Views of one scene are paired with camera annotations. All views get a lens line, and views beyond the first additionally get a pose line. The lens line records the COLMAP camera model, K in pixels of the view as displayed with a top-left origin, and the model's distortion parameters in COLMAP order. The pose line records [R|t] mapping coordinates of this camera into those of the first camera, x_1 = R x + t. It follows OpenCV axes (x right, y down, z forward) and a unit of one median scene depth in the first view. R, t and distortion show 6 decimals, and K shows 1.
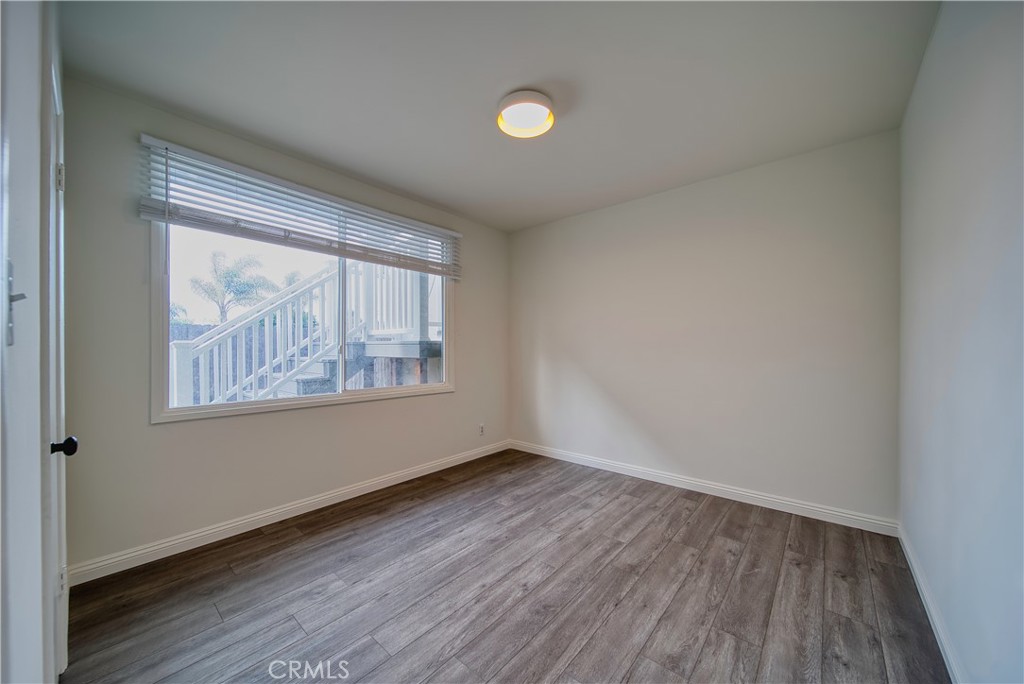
lens RADIAL K [[359.4, 0, 512.0], [0, 359.4, 342.0], [0, 0, 1]] dist [0.001608, -0.002906]
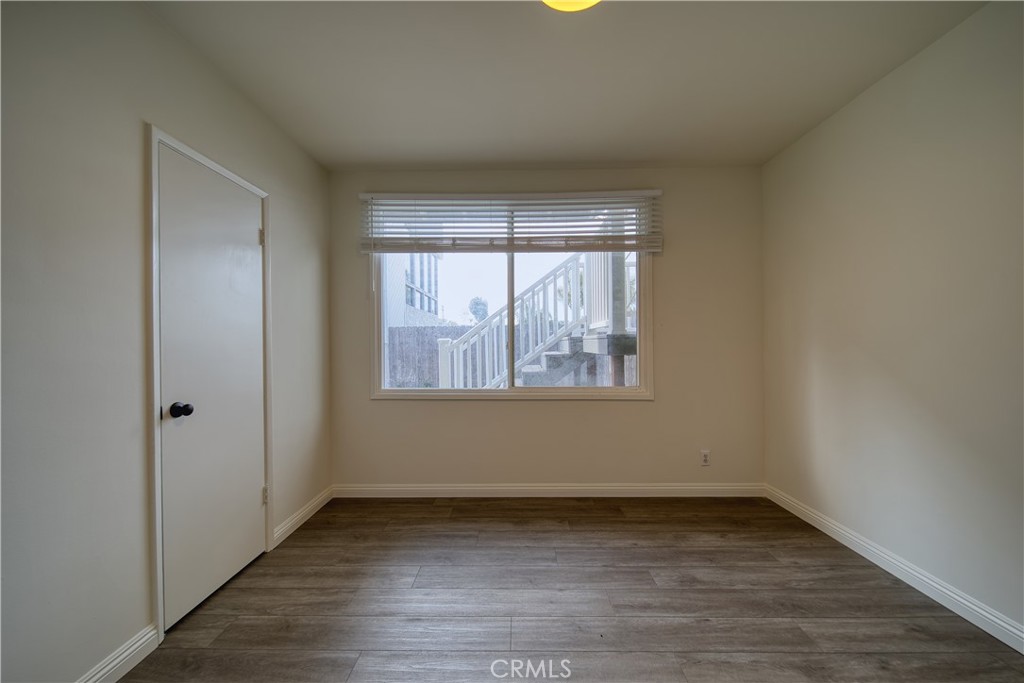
lens RADIAL K [[359.4, 0, 512.0], [0, 359.4, 341.5], [0, 0, 1]] dist [0.001608, -0.002906]
pose [[0.646049, -0.008793, -0.763245, 0.294291], [0.020057, 0.999784, 0.005460, 0.004757], [0.763033, -0.018835, 0.646086, 0.363760]]
